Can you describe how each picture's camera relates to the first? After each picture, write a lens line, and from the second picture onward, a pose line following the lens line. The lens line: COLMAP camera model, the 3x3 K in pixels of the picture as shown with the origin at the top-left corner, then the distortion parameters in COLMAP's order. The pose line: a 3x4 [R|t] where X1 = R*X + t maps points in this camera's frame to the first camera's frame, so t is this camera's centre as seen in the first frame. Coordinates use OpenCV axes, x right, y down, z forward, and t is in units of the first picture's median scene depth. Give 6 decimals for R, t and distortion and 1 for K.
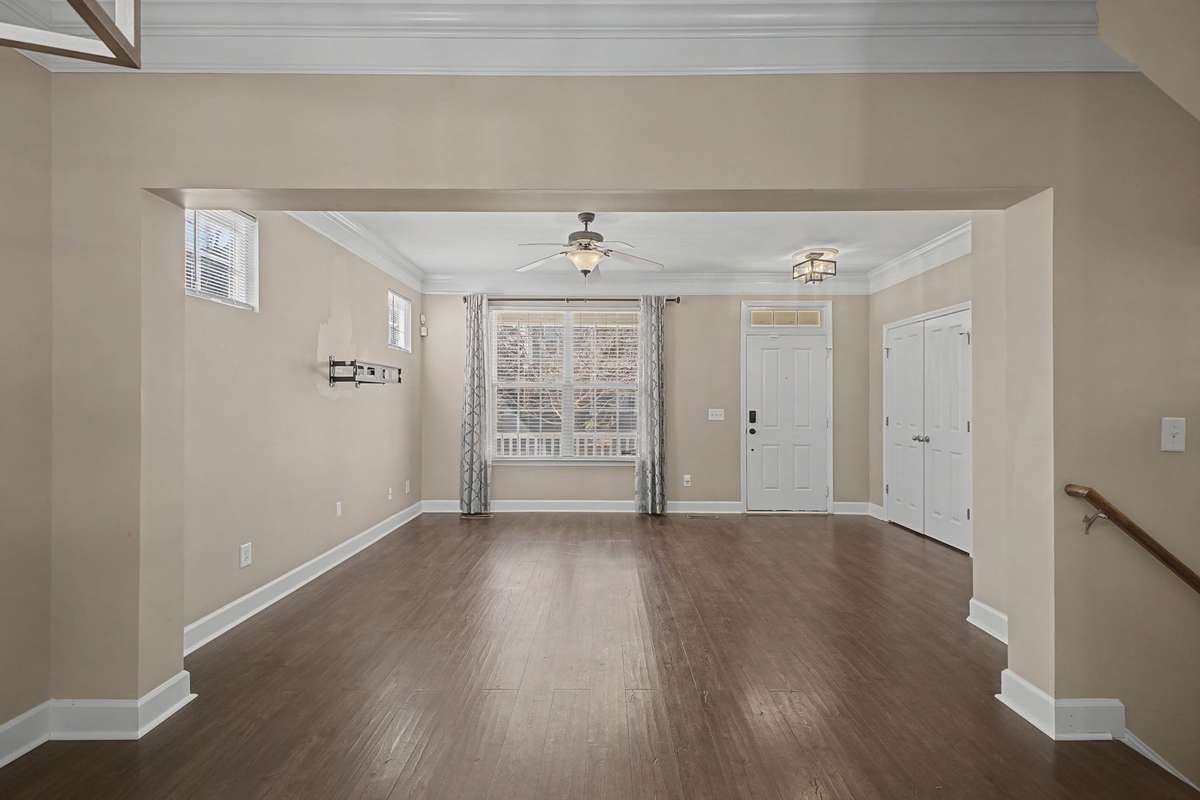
lens RADIAL K [[482.7, 0, 598.6], [0, 482.7, 394.7], [0, 0, 1]] dist [0.014762, 0.000006]
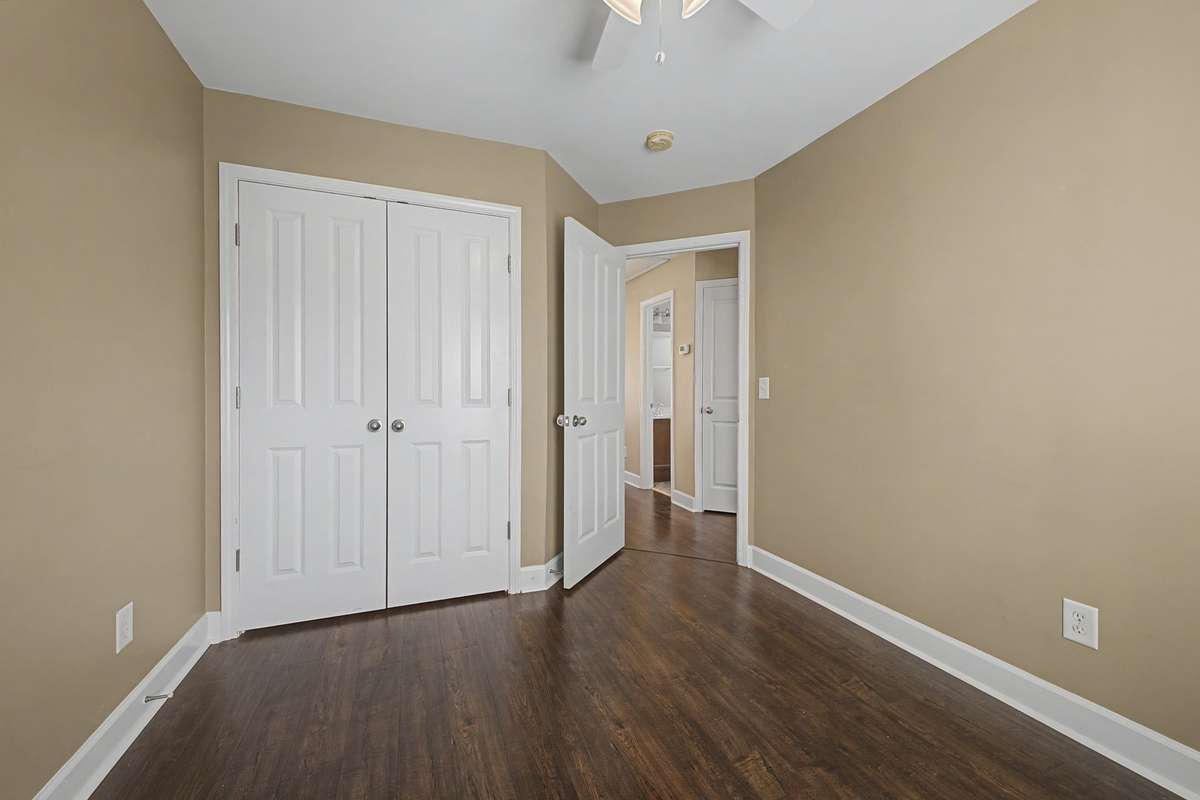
lens RADIAL K [[482.7, 0, 598.6], [0, 482.7, 394.7], [0, 0, 1]] dist [0.014762, 0.000006]
pose [[-0.362840, -0.013906, 0.931748, 0.103253], [-0.010600, 0.999886, 0.010795, 0.049727], [-0.931791, -0.005960, -0.362946, 0.978755]]
